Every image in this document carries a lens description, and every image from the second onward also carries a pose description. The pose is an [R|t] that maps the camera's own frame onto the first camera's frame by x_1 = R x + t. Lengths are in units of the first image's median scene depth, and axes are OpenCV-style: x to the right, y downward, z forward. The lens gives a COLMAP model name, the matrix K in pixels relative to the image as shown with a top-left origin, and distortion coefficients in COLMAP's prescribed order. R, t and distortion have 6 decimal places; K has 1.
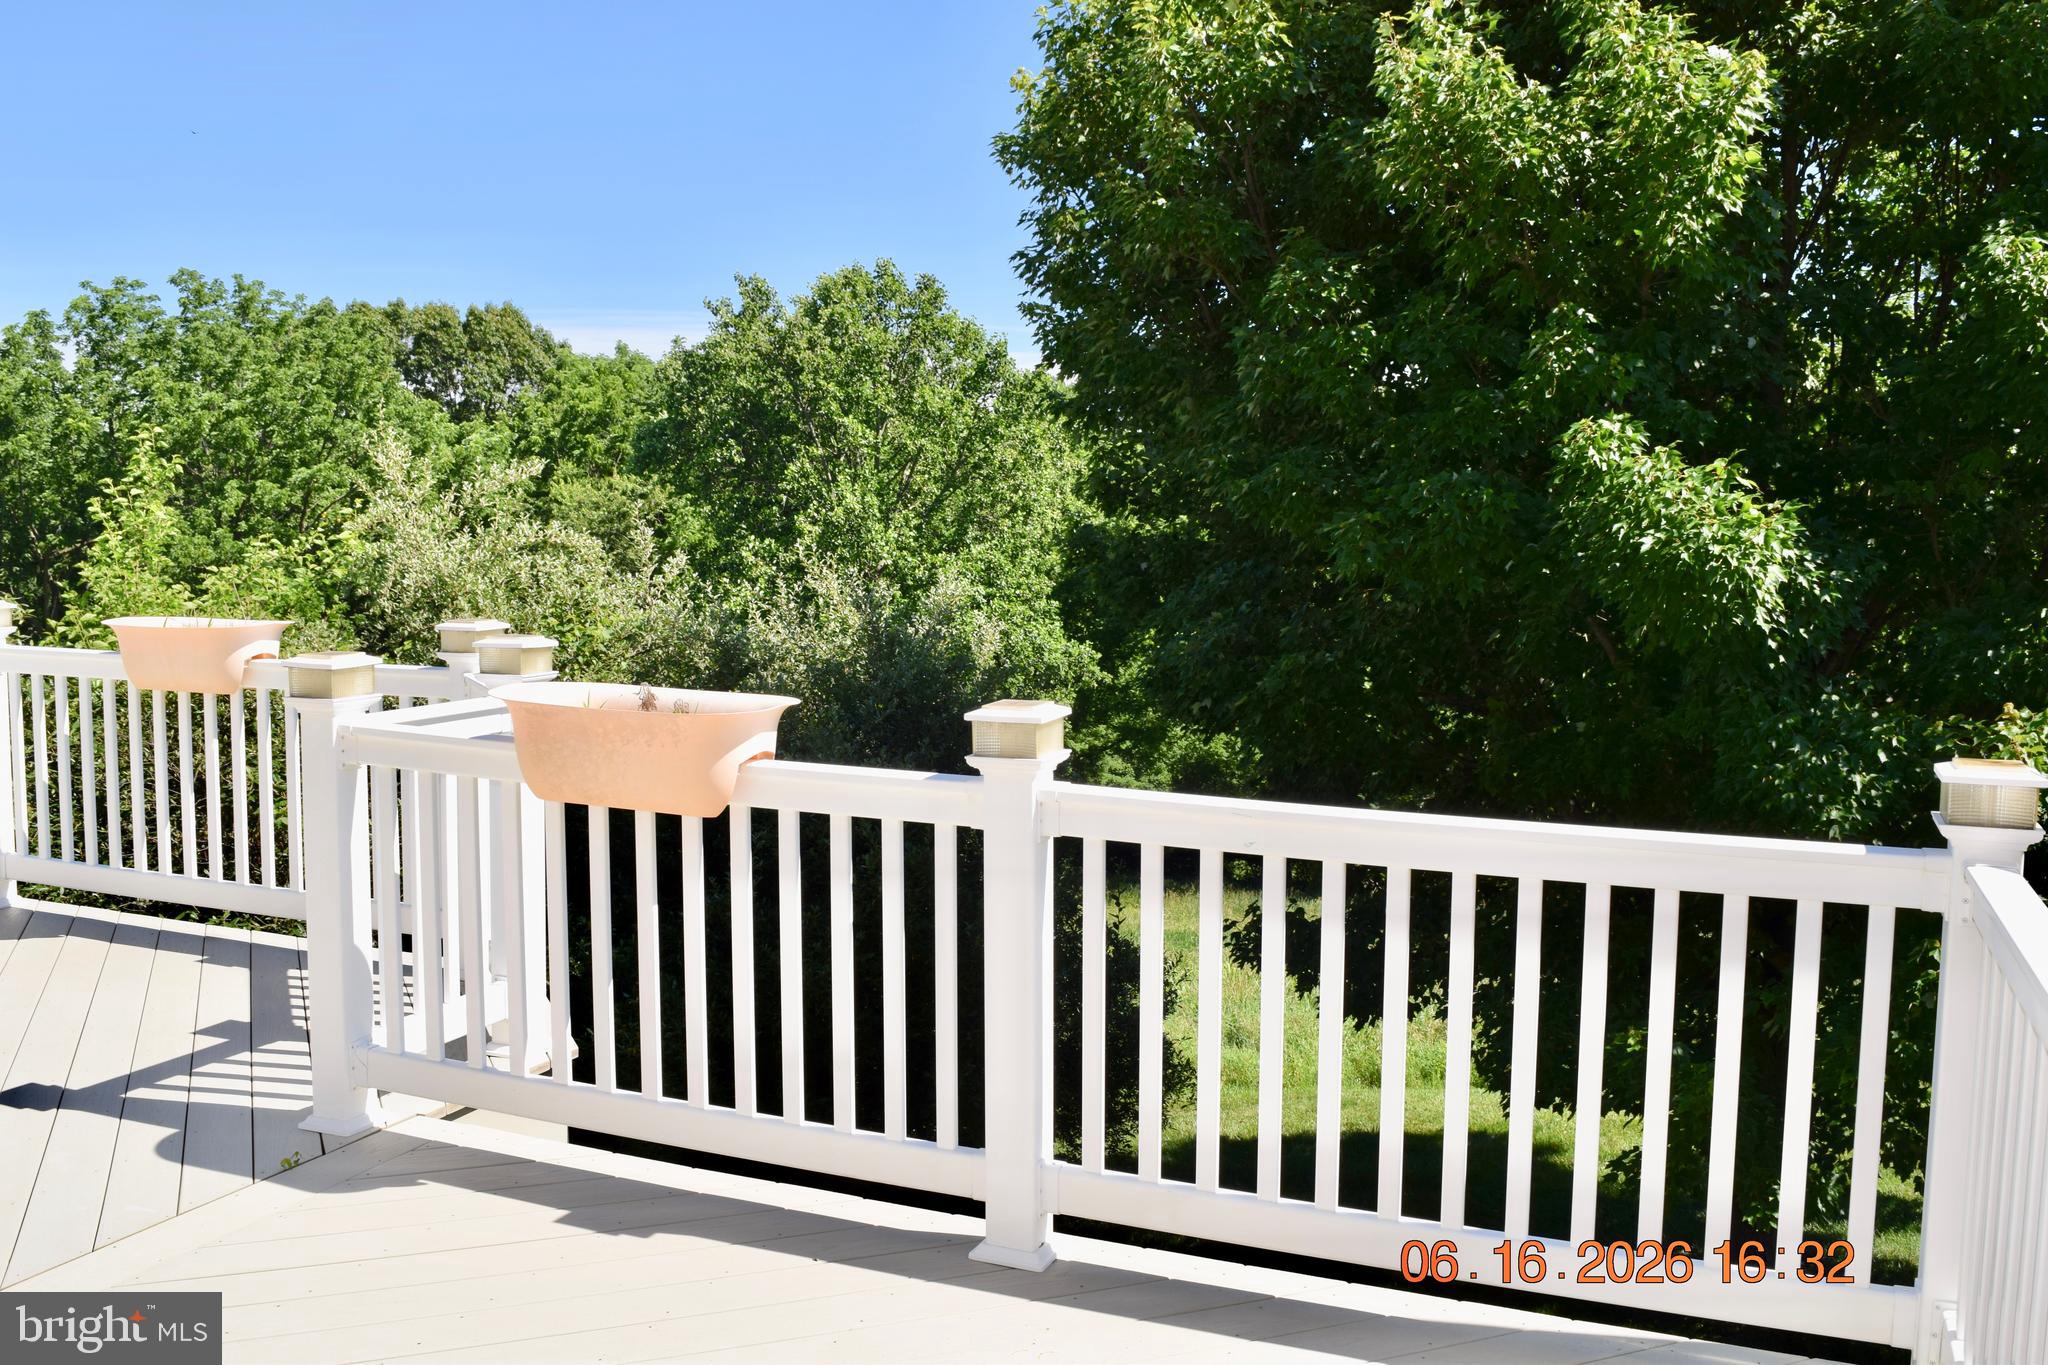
lens RADIAL K [[1857.5, 0, 1016.1], [0, 1857.5, 669.2], [0, 0, 1]] dist [-0.074419, 0.000000]
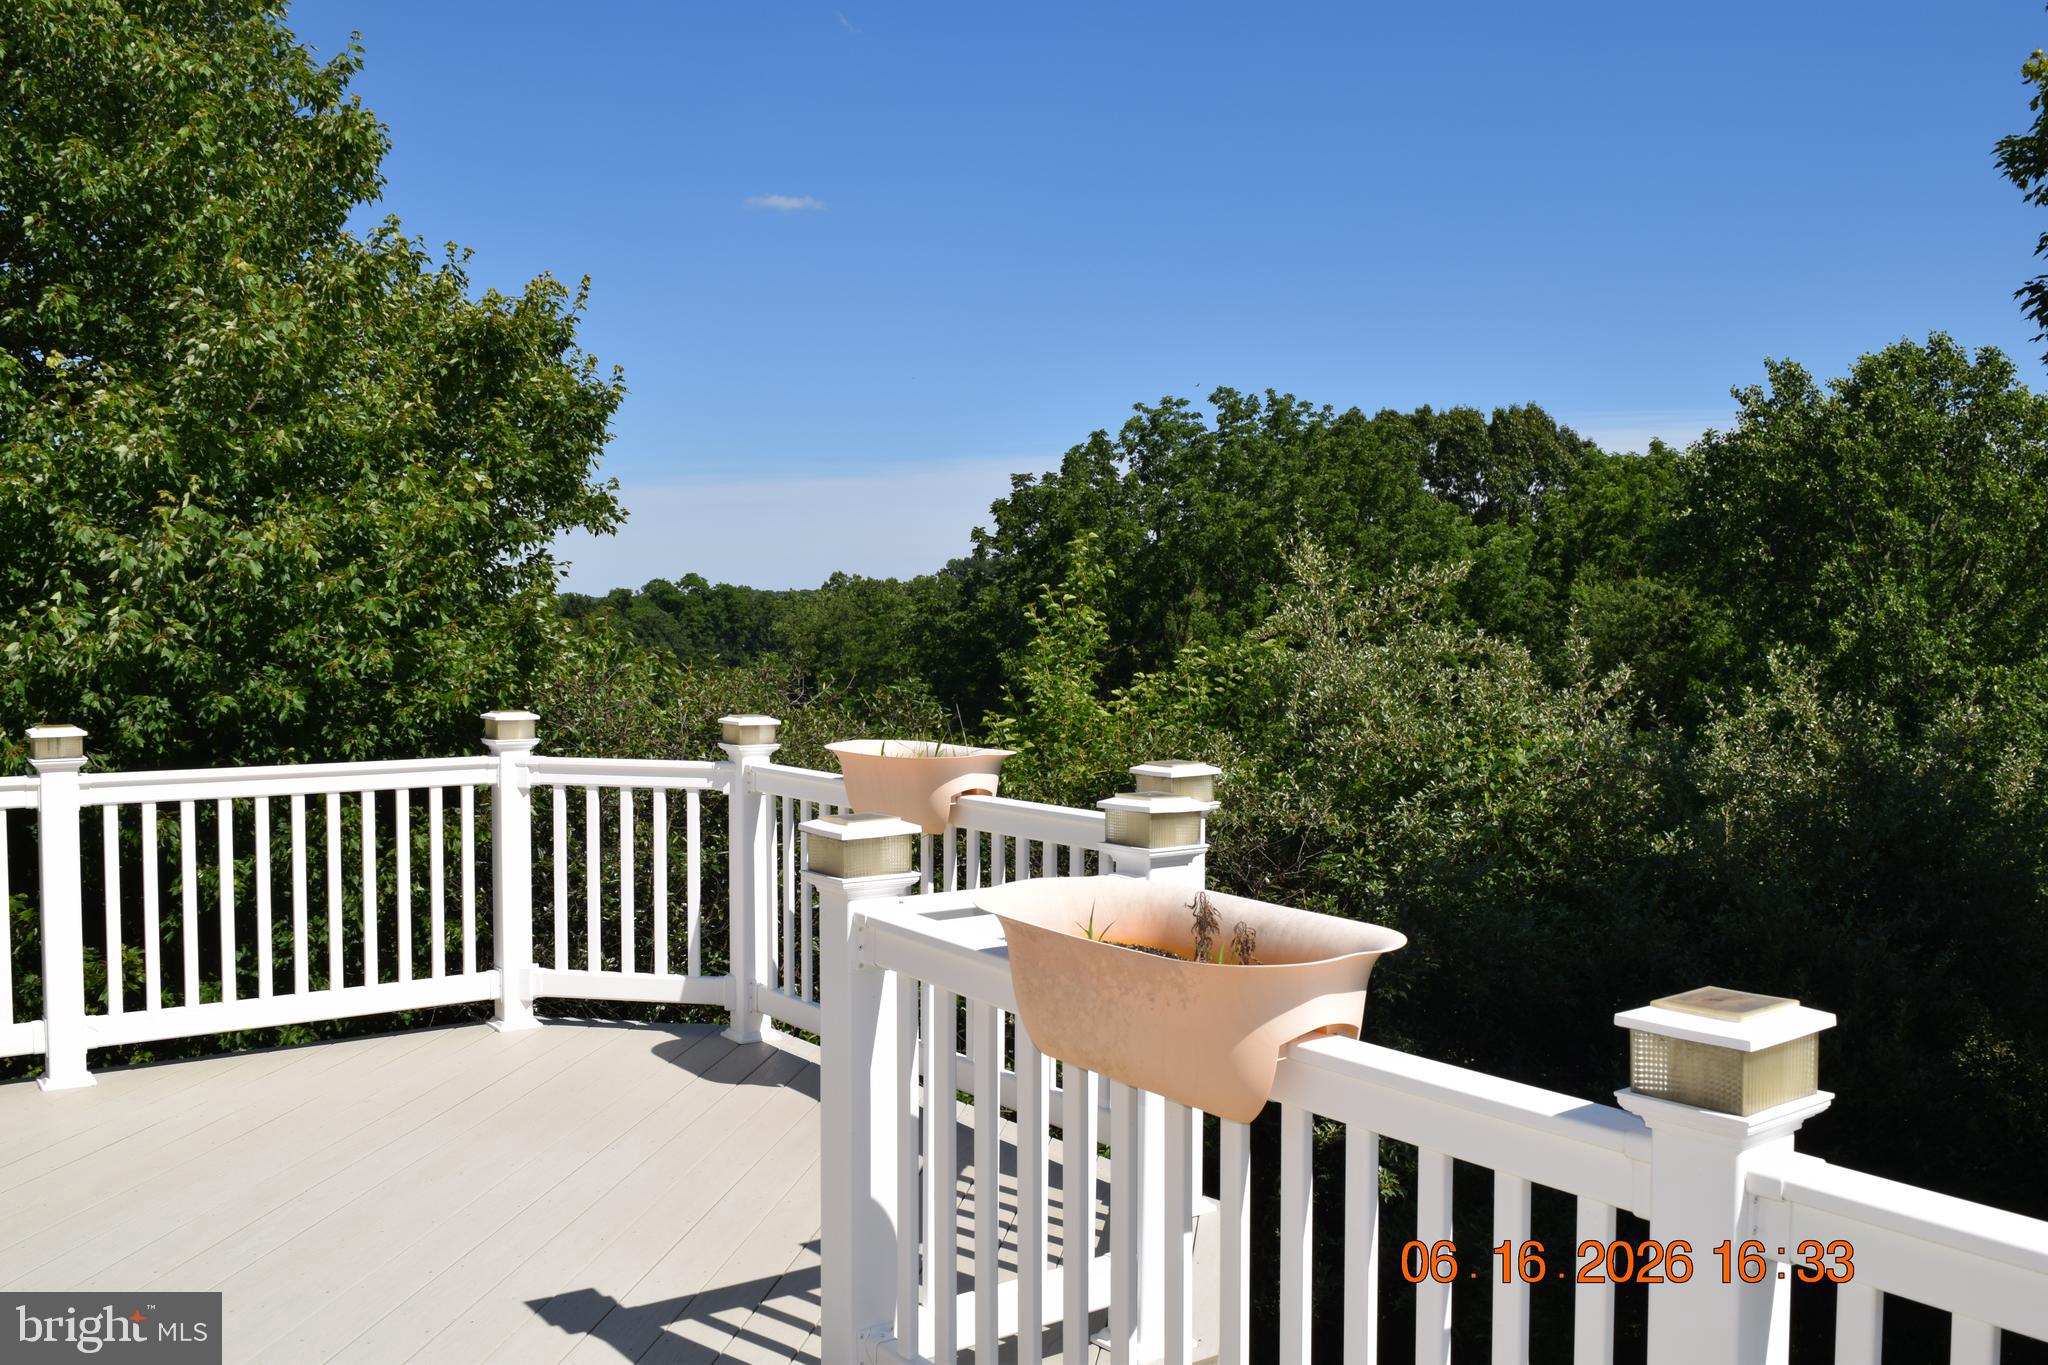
lens RADIAL K [[1857.5, 0, 1017.4], [0, 1857.5, 679.5], [0, 0, 1]] dist [-0.074419, 0.000000]
pose [[0.854367, 0.014354, -0.519471, 0.025183], [-0.040099, 0.998459, -0.038361, -0.011512], [0.518120, 0.053605, 0.853627, 0.110336]]
